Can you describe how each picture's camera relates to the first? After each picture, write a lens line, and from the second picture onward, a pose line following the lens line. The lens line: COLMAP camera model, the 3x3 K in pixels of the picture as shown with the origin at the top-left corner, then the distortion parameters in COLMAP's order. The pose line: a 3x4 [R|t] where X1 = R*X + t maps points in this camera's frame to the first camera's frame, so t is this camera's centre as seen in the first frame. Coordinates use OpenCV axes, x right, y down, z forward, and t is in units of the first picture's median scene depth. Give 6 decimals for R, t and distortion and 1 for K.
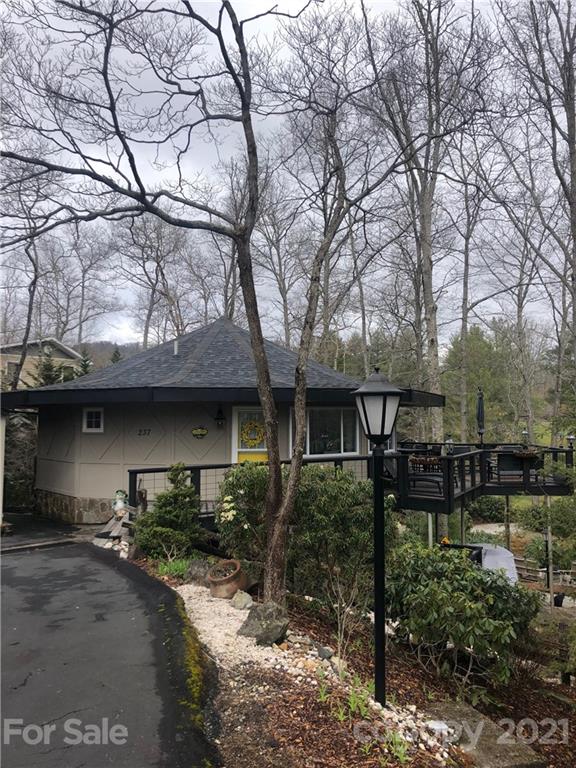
lens RADIAL K [[613.8, 0, 288.0], [0, 613.8, 384.0], [0, 0, 1]] dist [0.022677, -0.054575]
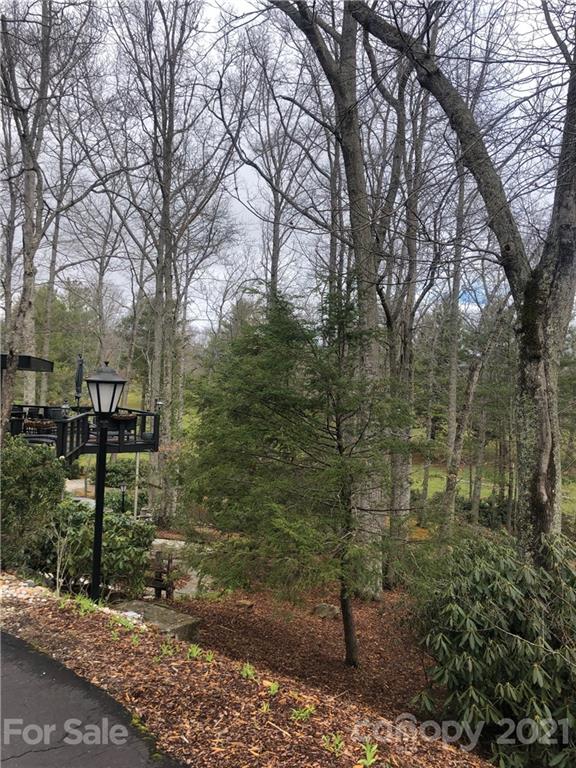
lens RADIAL K [[613.8, 0, 288.0], [0, 613.8, 384.0], [0, 0, 1]] dist [0.022677, -0.054575]
pose [[0.774076, 0.038311, 0.631933, -0.096295], [-0.079811, 0.996109, 0.037375, -0.014655], [-0.628042, -0.079366, 0.774122, -0.071644]]
